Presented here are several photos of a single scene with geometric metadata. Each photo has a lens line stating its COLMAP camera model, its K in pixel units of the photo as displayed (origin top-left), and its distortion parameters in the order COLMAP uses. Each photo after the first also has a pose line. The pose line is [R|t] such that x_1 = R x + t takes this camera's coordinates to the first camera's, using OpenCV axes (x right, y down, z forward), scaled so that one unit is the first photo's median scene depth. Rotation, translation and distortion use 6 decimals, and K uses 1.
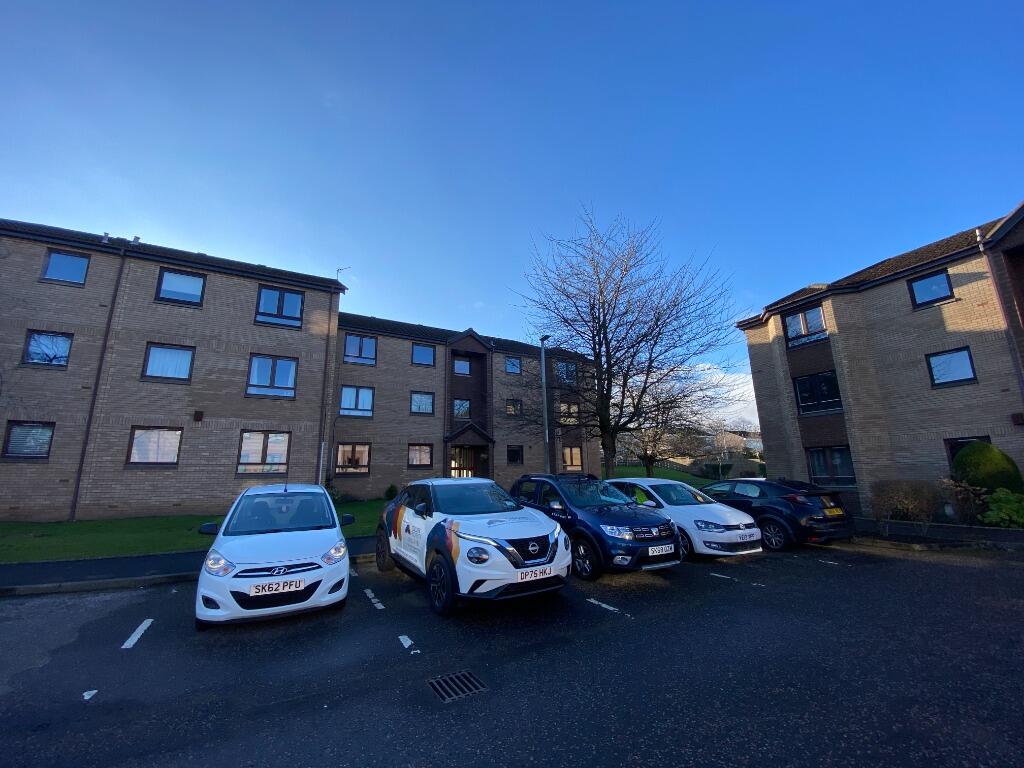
lens RADIAL K [[409.3, 0, 512.0], [0, 409.3, 384.0], [0, 0, 1]] dist [0.011257, -0.017548]
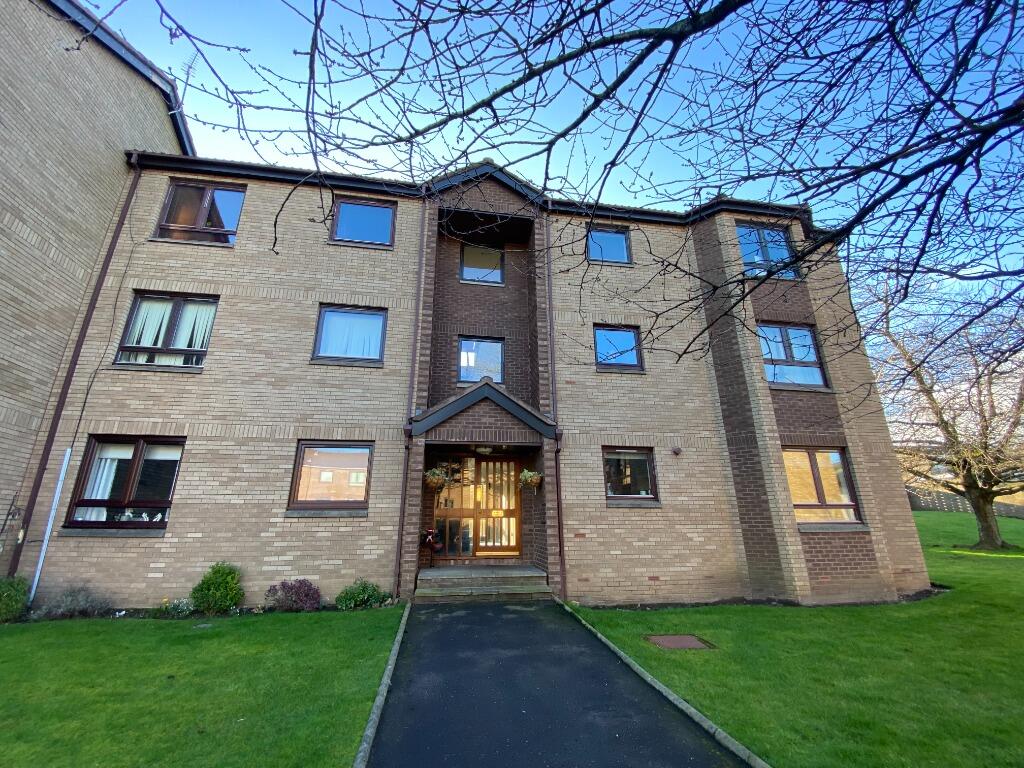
lens RADIAL K [[409.3, 0, 512.0], [0, 409.3, 384.0], [0, 0, 1]] dist [0.011257, -0.017548]
pose [[0.938543, -0.098032, -0.330950, 0.038614], [0.064182, 0.991664, -0.111730, 0.142458], [0.339144, 0.083623, 0.937011, 0.697573]]
